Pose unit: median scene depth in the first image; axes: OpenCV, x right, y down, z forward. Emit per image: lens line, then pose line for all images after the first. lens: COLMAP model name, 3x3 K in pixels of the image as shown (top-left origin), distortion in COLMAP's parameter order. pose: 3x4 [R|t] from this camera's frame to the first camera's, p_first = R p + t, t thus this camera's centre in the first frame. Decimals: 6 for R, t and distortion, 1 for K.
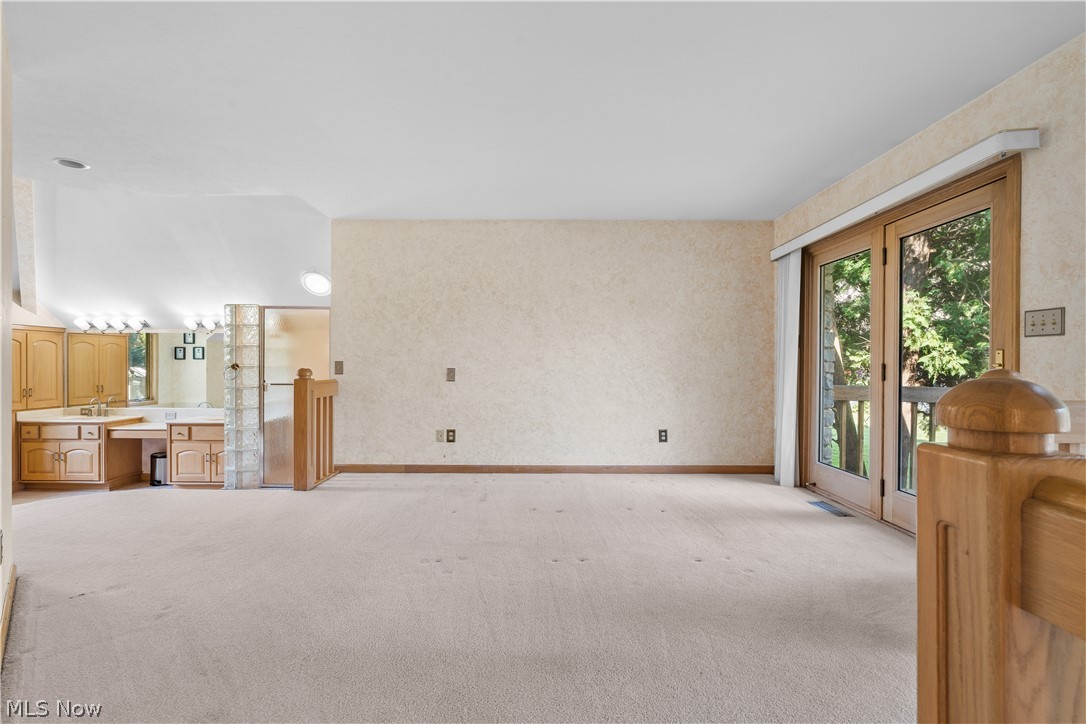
lens RADIAL K [[498.1, 0, 534.5], [0, 498.1, 363.8], [0, 0, 1]] dist [-0.011075, 0.003303]
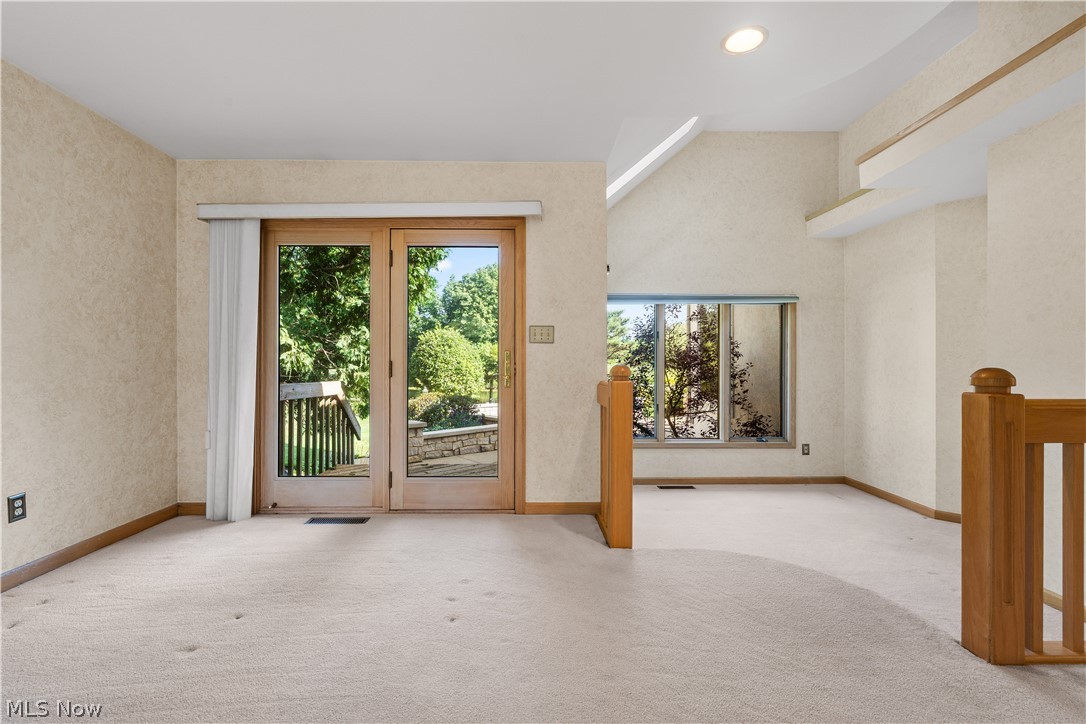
lens RADIAL K [[498.1, 0, 537.1], [0, 498.1, 360.3], [0, 0, 1]] dist [-0.011075, 0.003303]
pose [[-0.035655, 0.000921, 0.999364, -0.302360], [-0.000791, 0.999999, -0.000950, -0.000348], [-0.999364, -0.000824, -0.035655, 0.621717]]
